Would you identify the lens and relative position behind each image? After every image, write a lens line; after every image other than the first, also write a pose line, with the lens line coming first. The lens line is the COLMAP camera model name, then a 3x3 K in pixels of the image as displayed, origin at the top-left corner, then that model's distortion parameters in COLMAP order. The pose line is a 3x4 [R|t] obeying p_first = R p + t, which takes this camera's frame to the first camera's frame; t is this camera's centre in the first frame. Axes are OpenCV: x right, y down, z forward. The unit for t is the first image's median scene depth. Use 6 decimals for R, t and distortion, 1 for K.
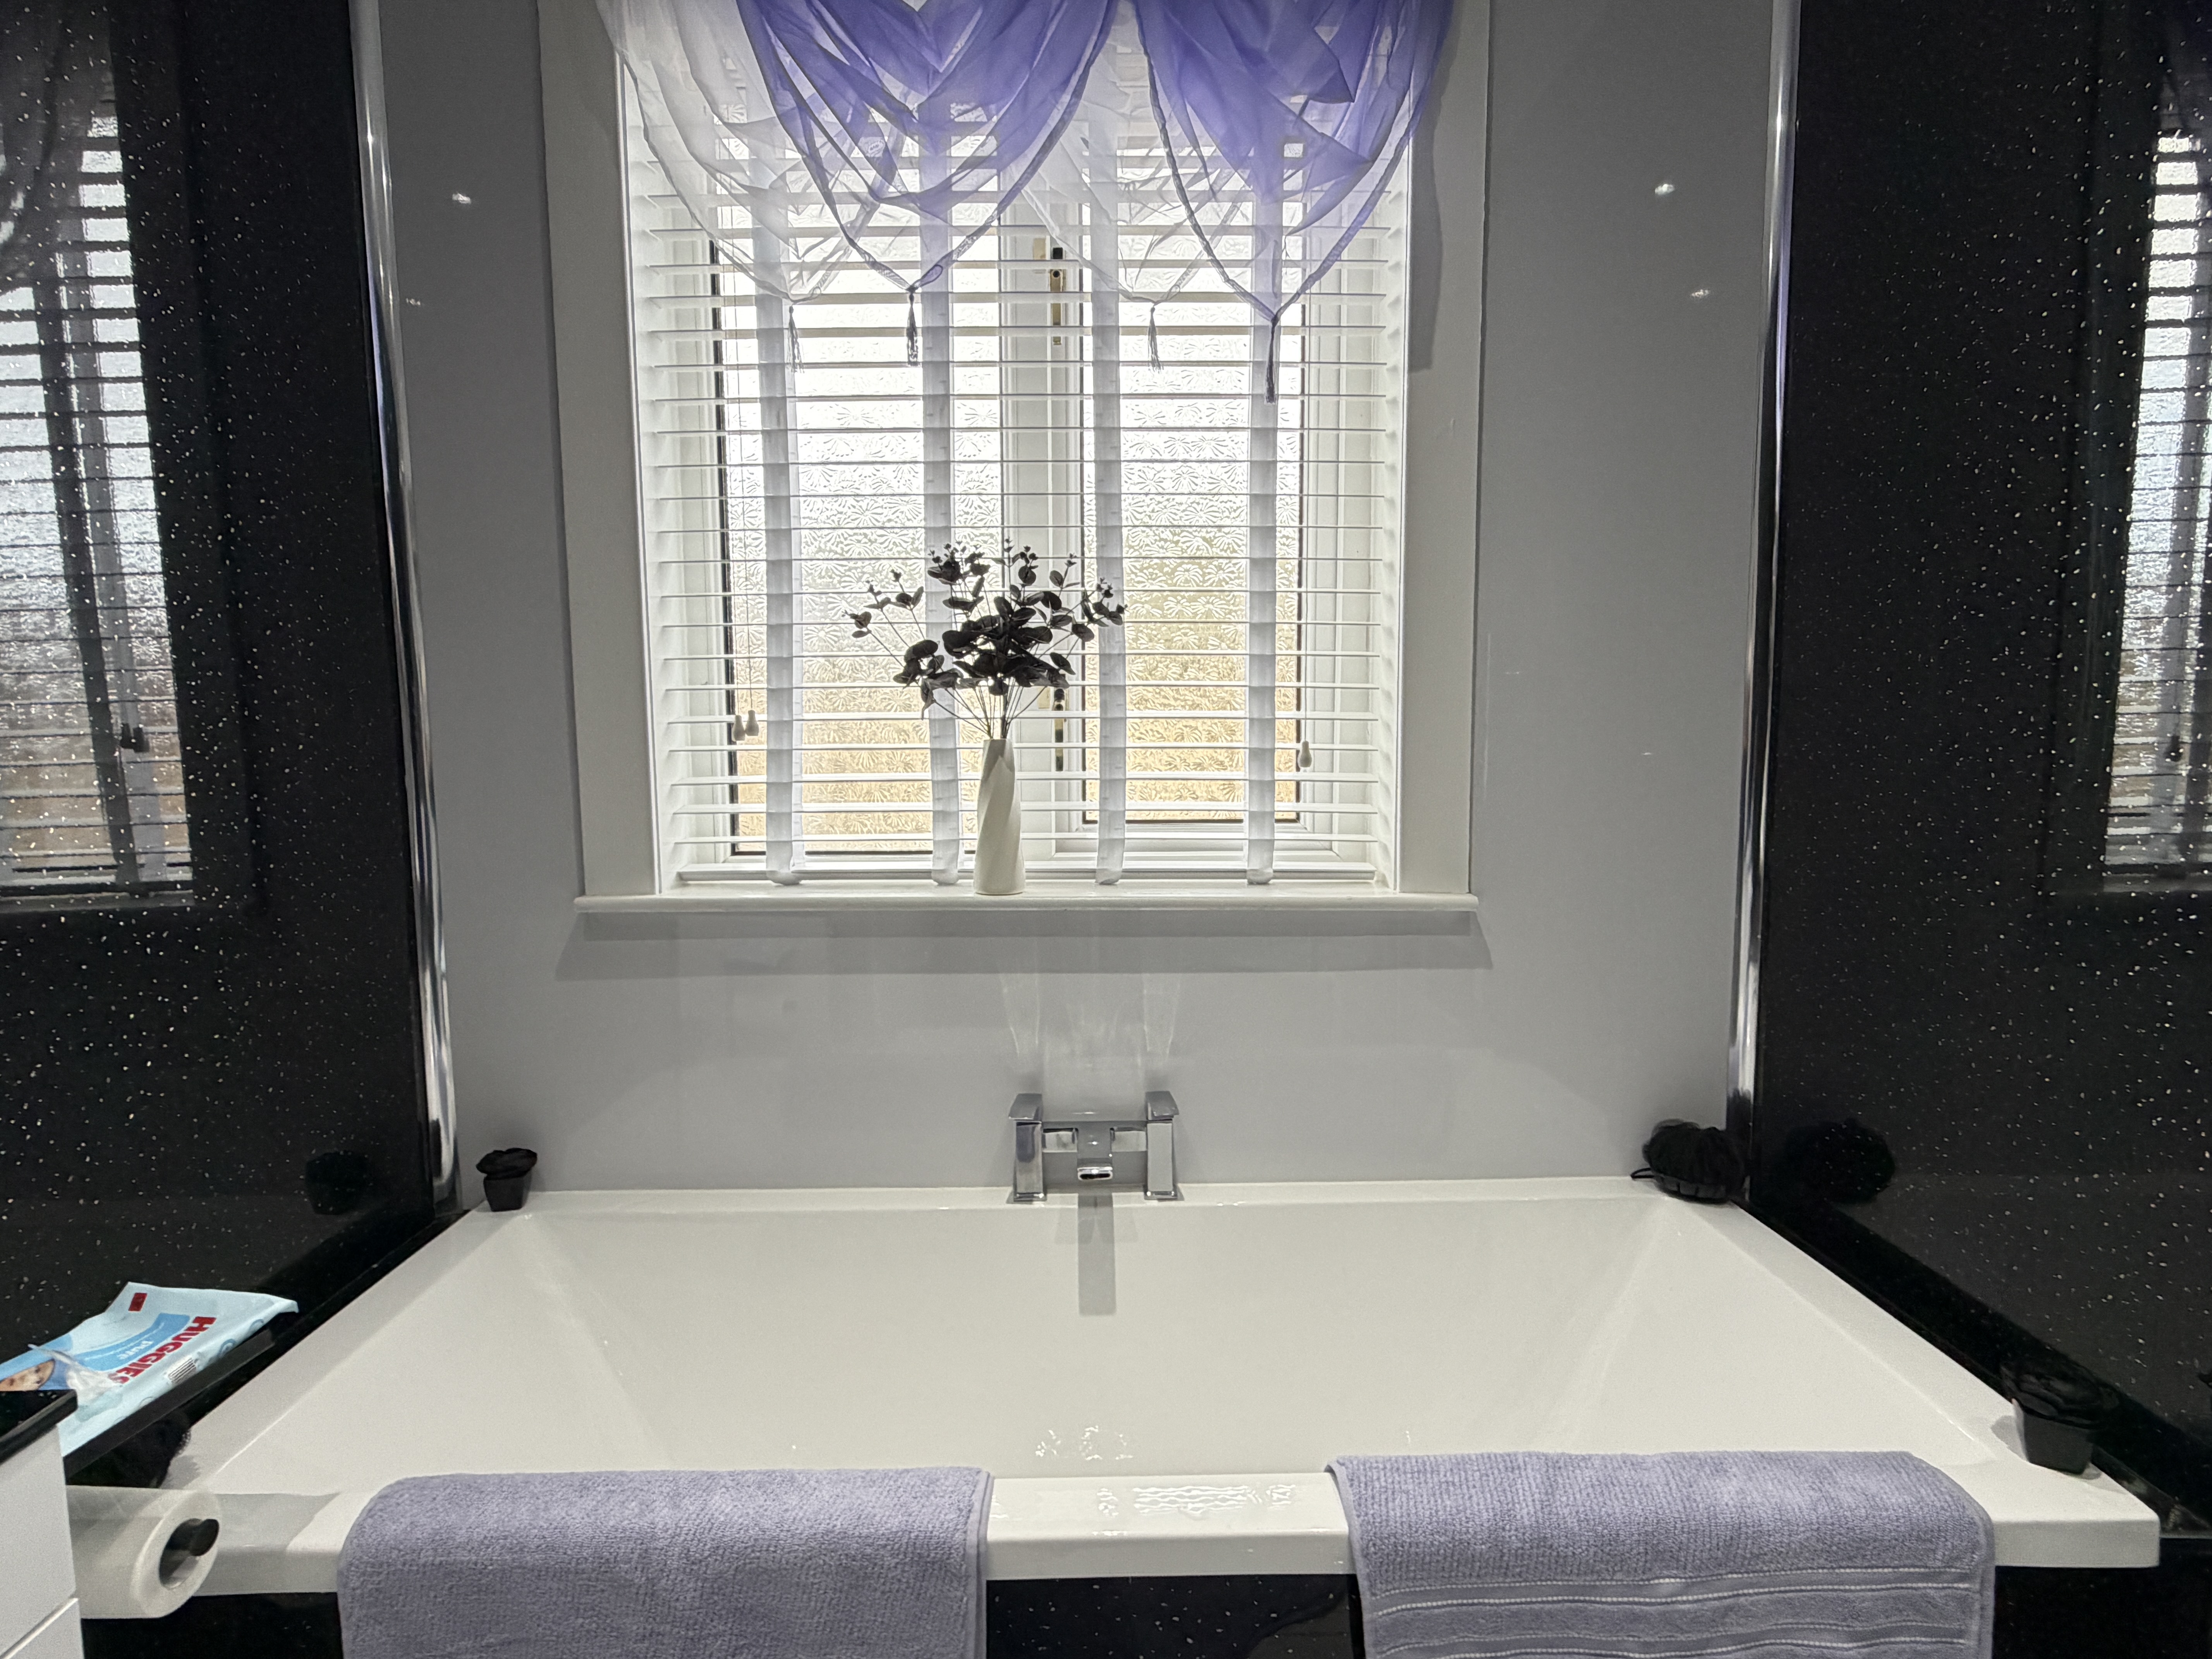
lens RADIAL K [[1097.2, 0, 1106.0], [0, 1097.2, 829.5], [0, 0, 1]] dist [-0.007327, -0.001334]
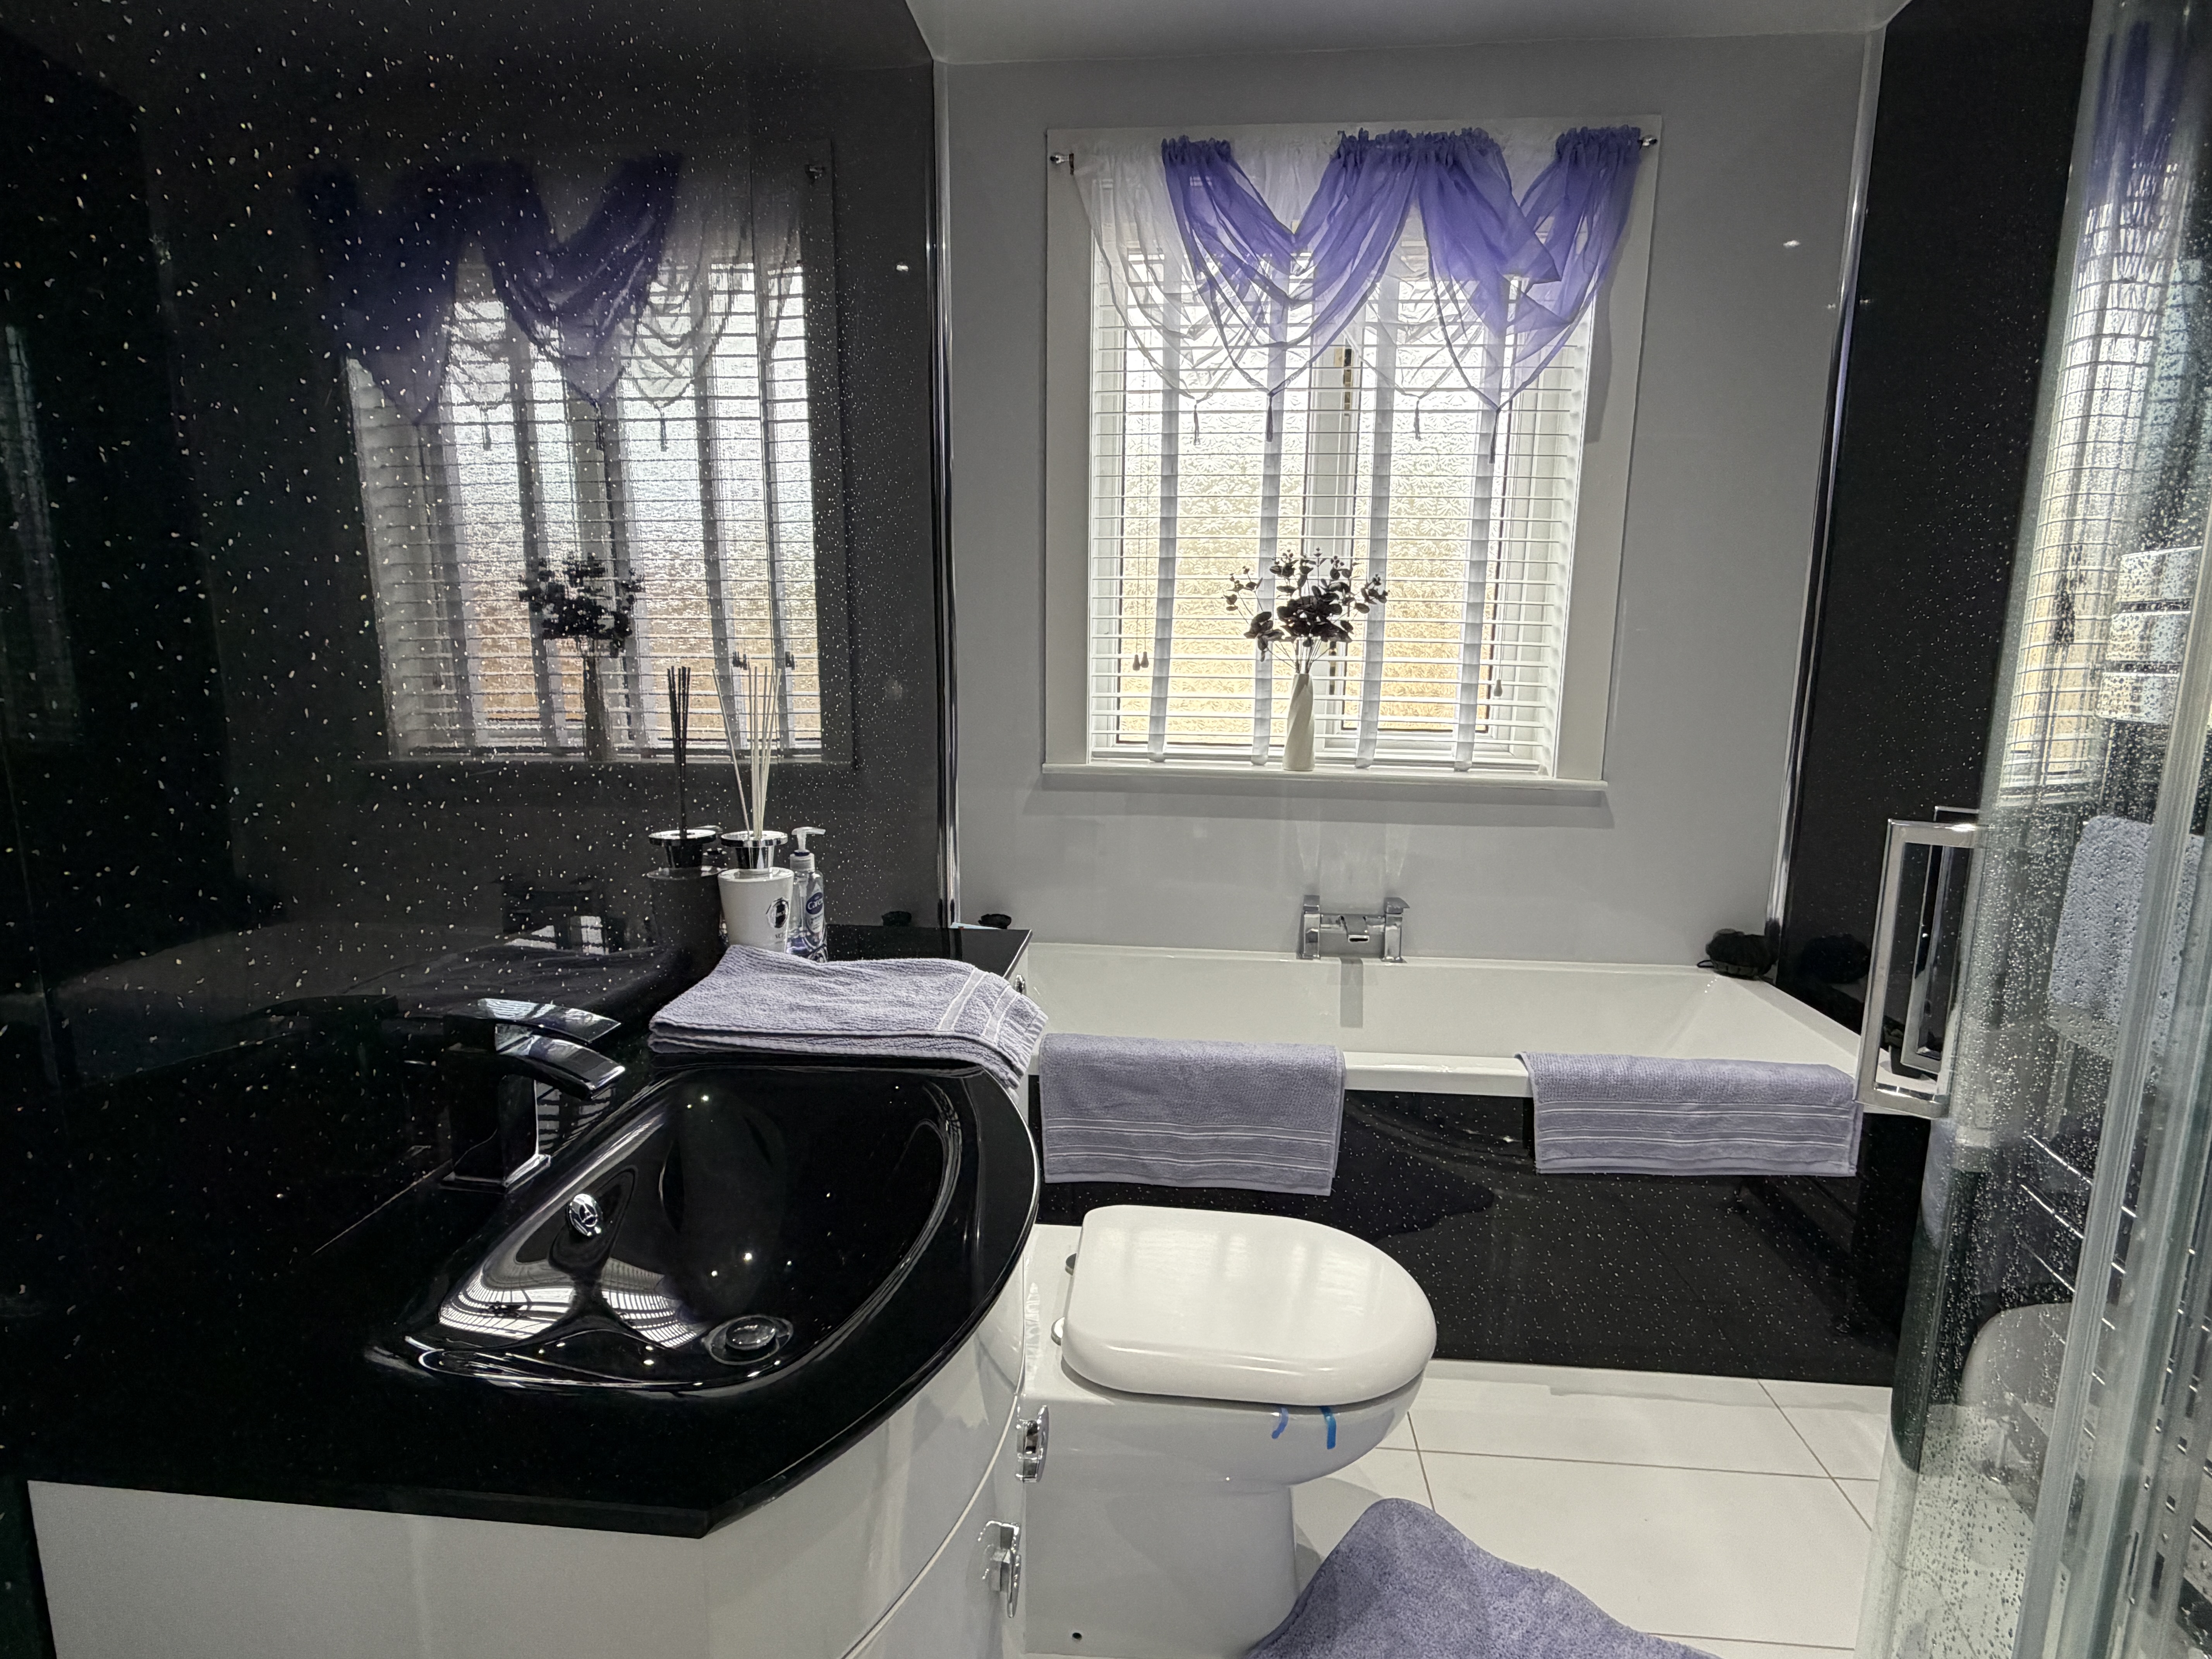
lens RADIAL K [[1102.8, 0, 1099.3], [0, 1102.8, 832.0], [0, 0, 1]] dist [-0.001912, 0.000768]
pose [[0.995159, 0.037399, -0.090889, -0.240938], [-0.030588, 0.996698, 0.075210, 0.036184], [0.093401, -0.072066, 0.993017, -0.646889]]
